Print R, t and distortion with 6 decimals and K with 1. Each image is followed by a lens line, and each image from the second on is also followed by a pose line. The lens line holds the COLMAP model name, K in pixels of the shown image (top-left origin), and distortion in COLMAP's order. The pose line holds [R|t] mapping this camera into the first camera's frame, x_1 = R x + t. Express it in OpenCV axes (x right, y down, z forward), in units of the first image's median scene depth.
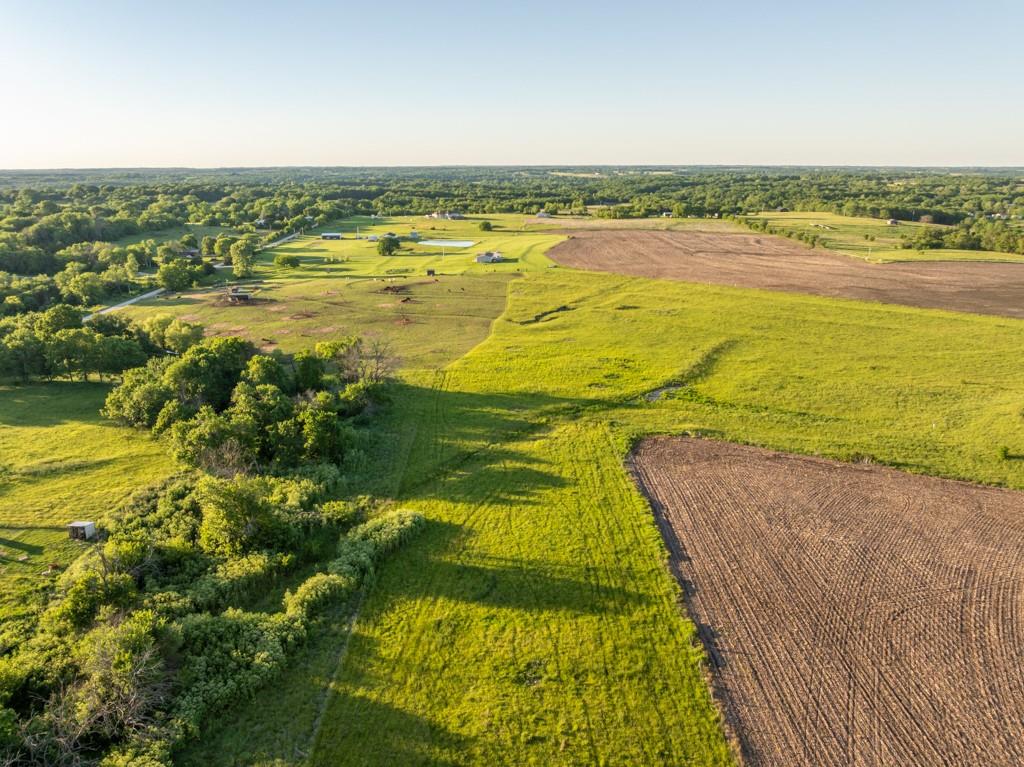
lens RADIAL K [[716.4, 0, 513.4], [0, 716.4, 381.4], [0, 0, 1]] dist [-0.033764, -0.012276]
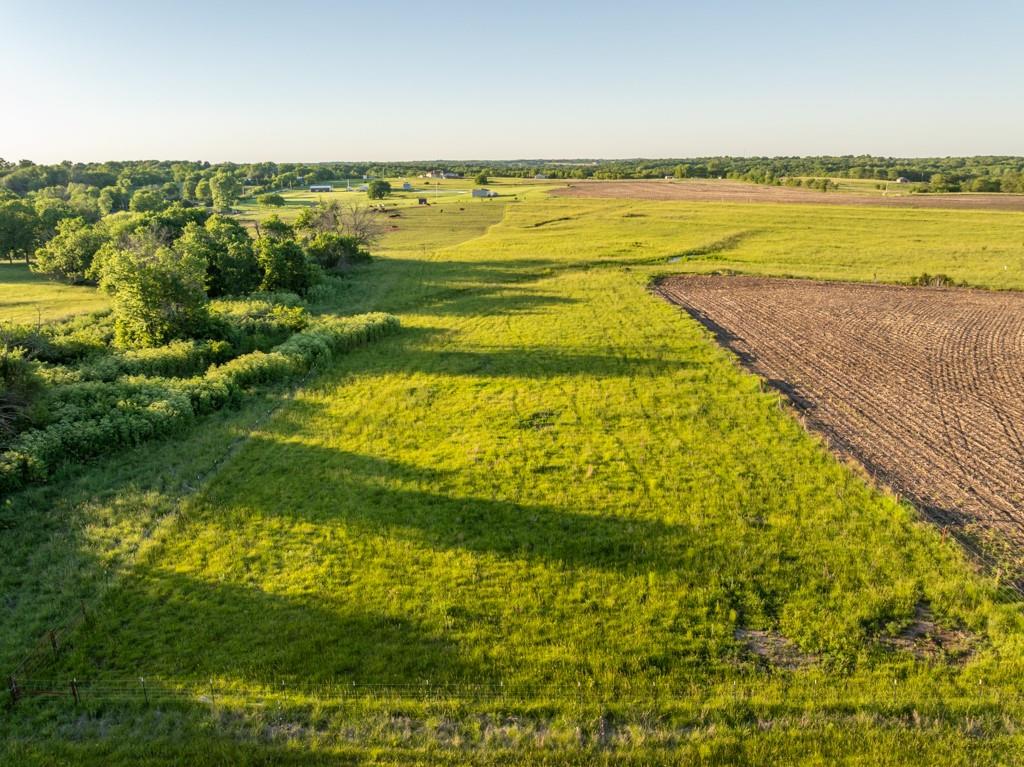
lens RADIAL K [[716.4, 0, 511.9], [0, 716.4, 385.7], [0, 0, 1]] dist [-0.033764, -0.012276]
pose [[0.999924, -0.012177, -0.001778, -0.000442], [0.012197, 0.999860, 0.011445, 0.285307], [0.001638, -0.011466, 0.999933, 0.228186]]
